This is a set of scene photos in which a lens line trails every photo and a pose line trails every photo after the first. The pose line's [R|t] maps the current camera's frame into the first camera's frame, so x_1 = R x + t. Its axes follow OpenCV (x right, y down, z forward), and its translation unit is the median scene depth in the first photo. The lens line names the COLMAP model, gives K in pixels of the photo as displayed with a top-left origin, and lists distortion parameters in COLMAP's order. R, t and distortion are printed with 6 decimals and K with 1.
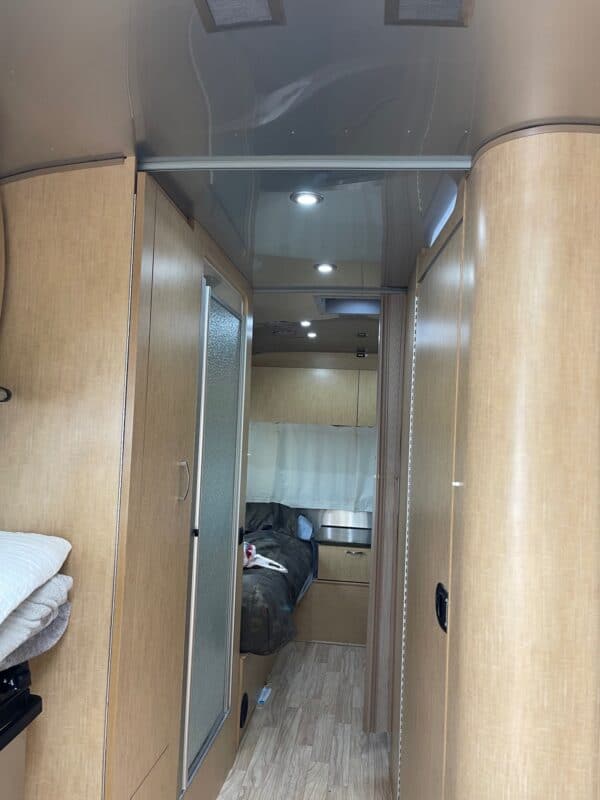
lens RADIAL K [[611.1, 0, 300.0], [0, 611.1, 400.0], [0, 0, 1]] dist [0.076924, -0.113837]
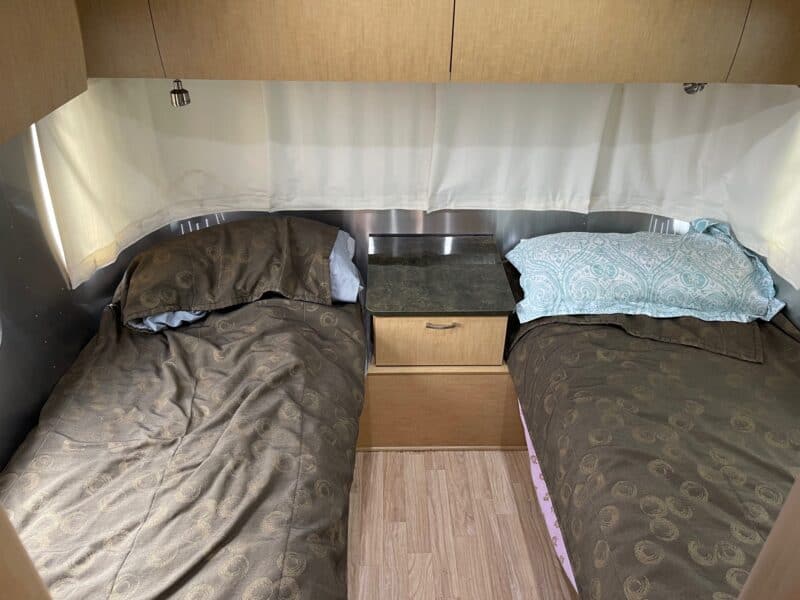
lens RADIAL K [[611.1, 0, 400.0], [0, 611.1, 300.0], [0, 0, 1]] dist [0.076924, -0.113837]
pose [[0.989938, -0.103480, 0.096514, 0.003597], [0.027244, 0.808683, 0.587613, -0.112915], [-0.138856, -0.579071, 0.803365, 0.763961]]
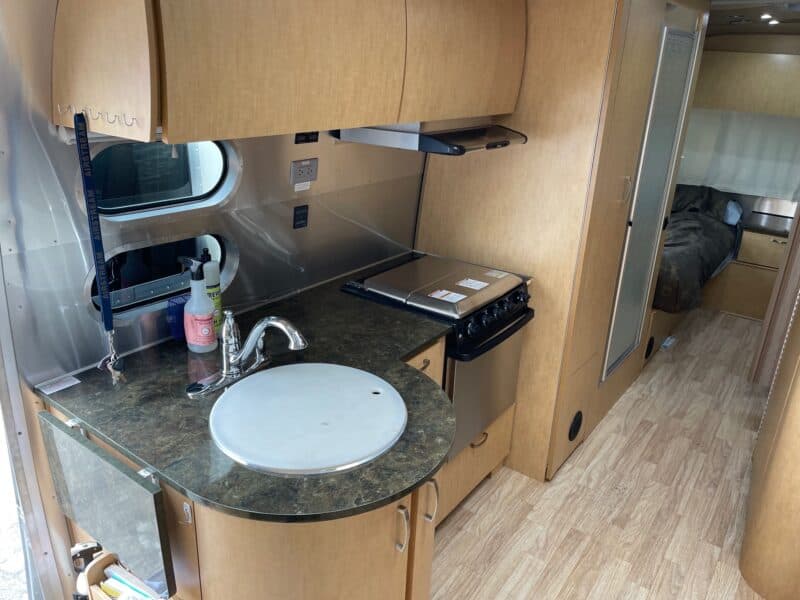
lens RADIAL K [[598.6, 0, 400.0], [0, 598.6, 300.0], [0, 0, 1]] dist [0.013373, -0.001541]
pose [[0.869662, 0.168536, -0.463987, 0.020407], [0.024556, 0.923982, 0.381648, -0.086500], [0.493037, -0.343298, 0.799413, -0.225350]]
